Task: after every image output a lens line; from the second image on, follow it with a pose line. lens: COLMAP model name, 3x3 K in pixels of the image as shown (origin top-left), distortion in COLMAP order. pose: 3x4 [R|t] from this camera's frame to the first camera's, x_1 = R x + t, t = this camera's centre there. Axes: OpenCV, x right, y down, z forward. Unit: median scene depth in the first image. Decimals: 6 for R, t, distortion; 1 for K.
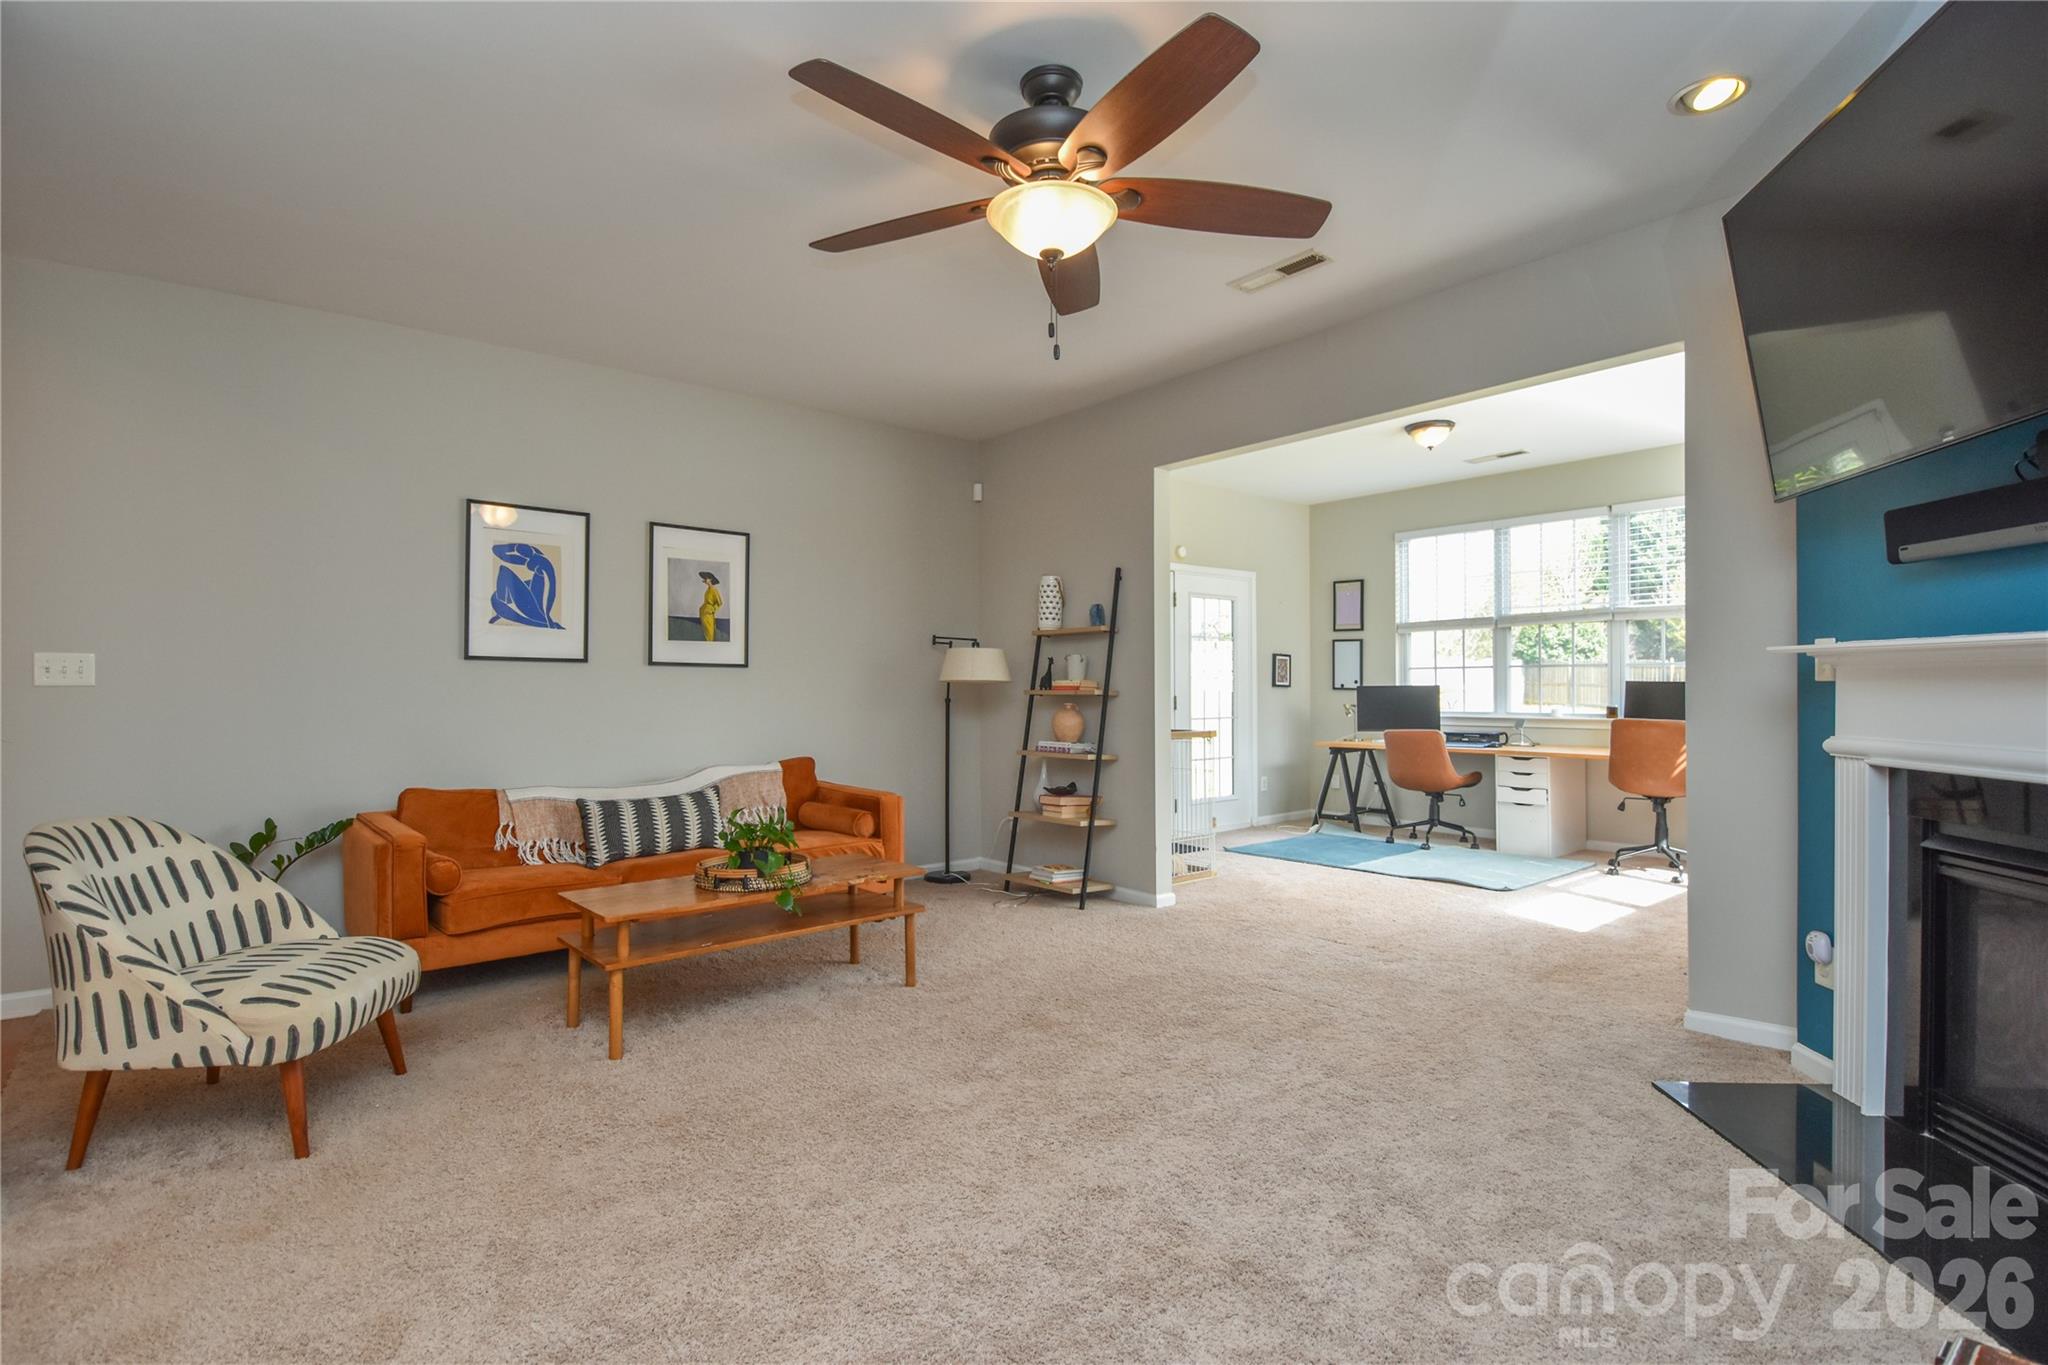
lens RADIAL K [[985.4, 0, 1024.0], [0, 985.4, 682.5], [0, 0, 1]] dist [0.001515, -0.015847]
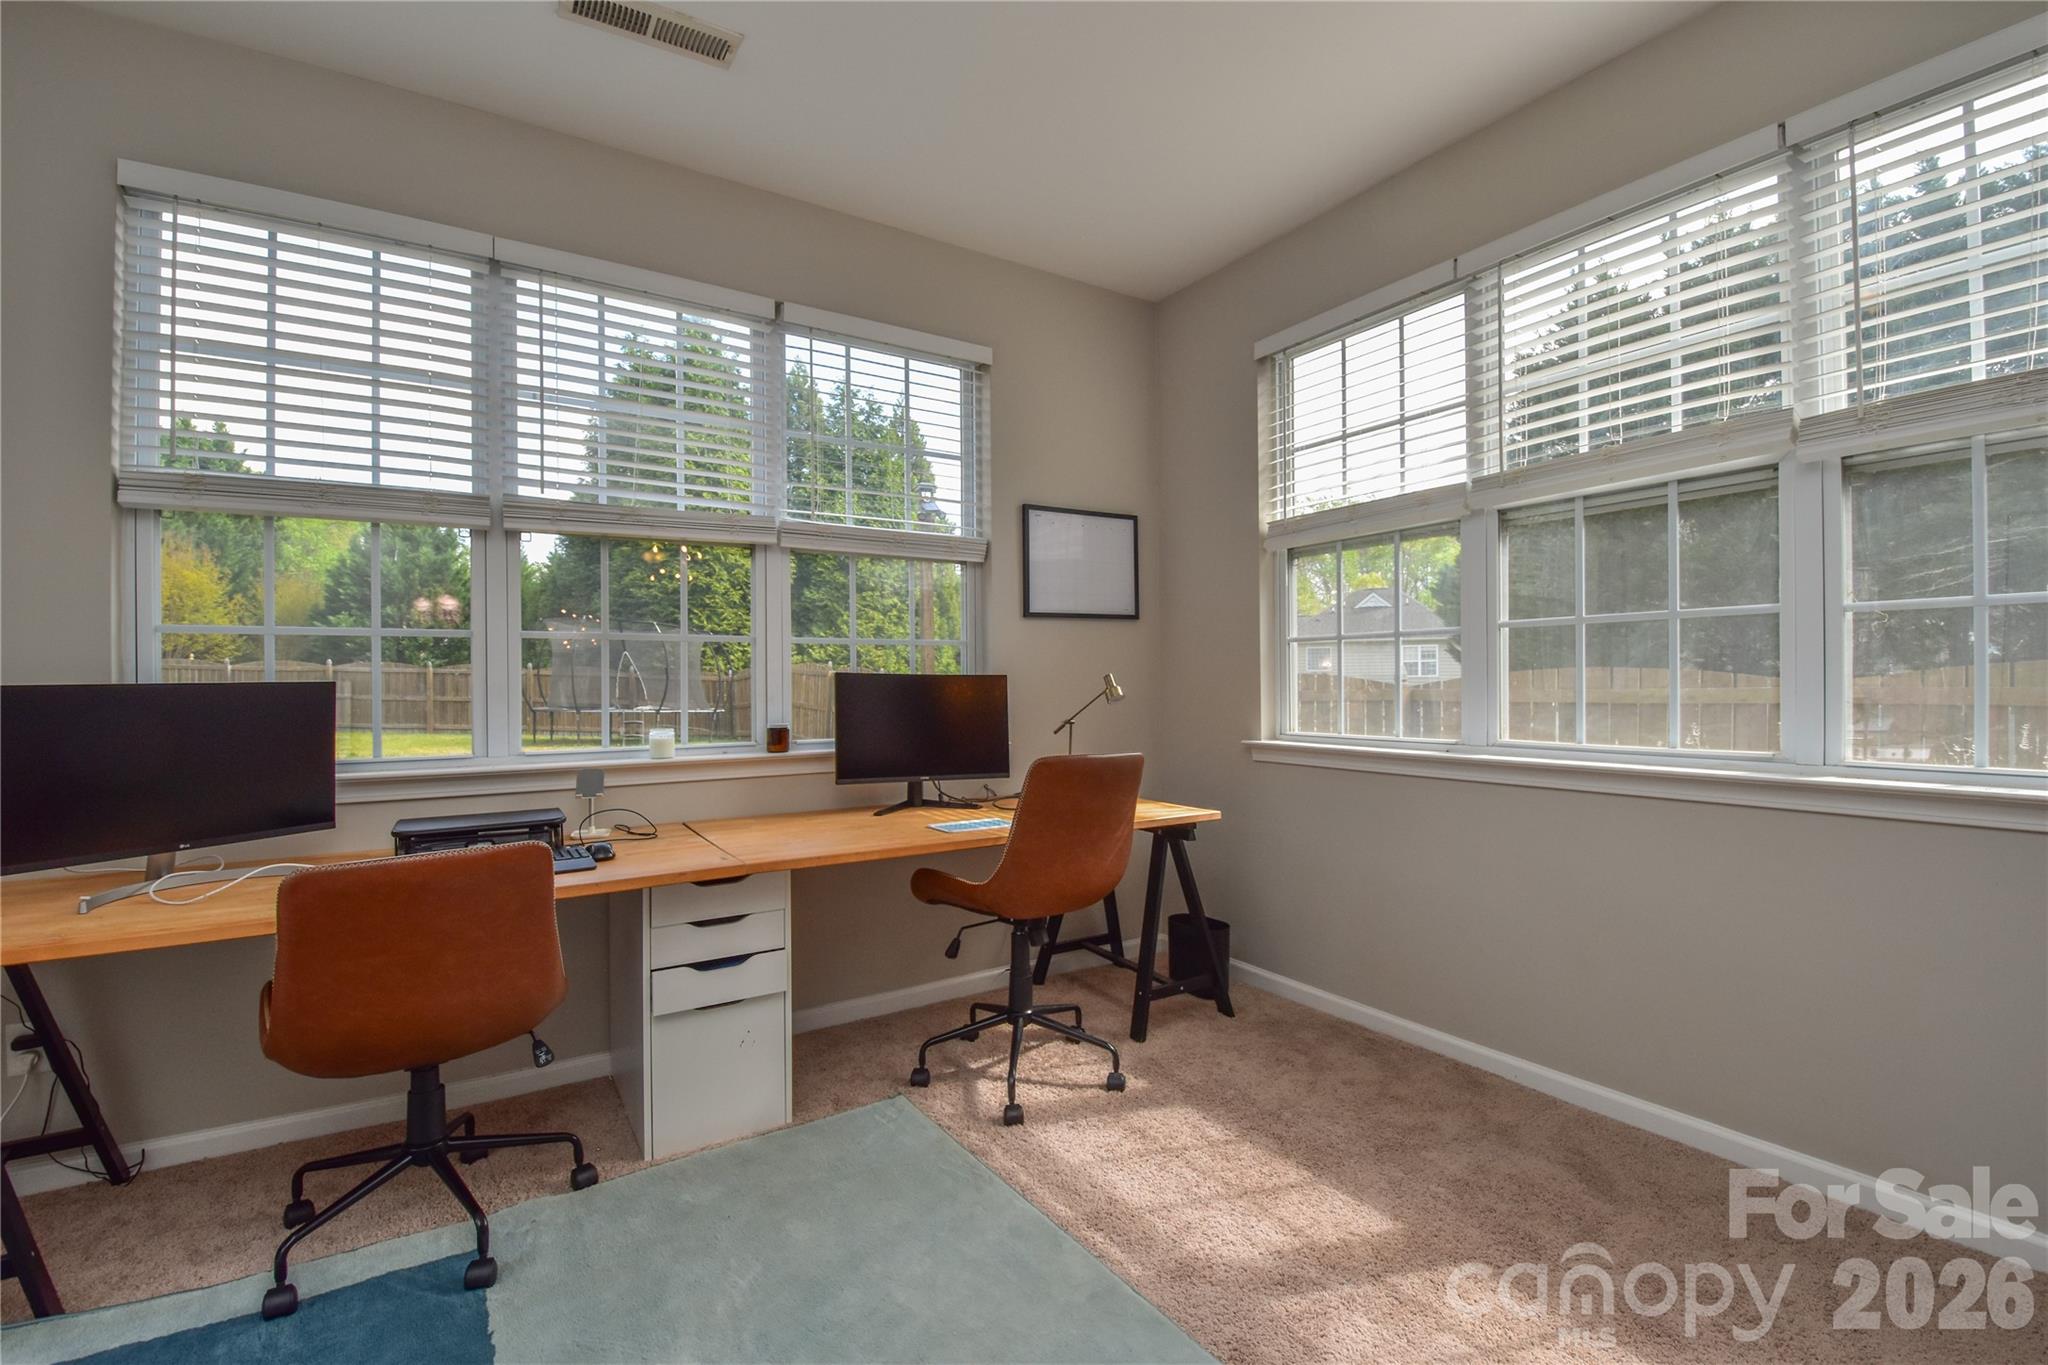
lens RADIAL K [[913.7, 0, 1024.0], [0, 913.7, 682.5], [0, 0, 1]] dist [-0.009632, -0.000054]
pose [[0.152023, -0.002966, 0.988372, 0.173620], [-0.000375, 0.999995, 0.003059, 0.001822], [-0.988377, -0.000836, 0.152021, 0.781025]]
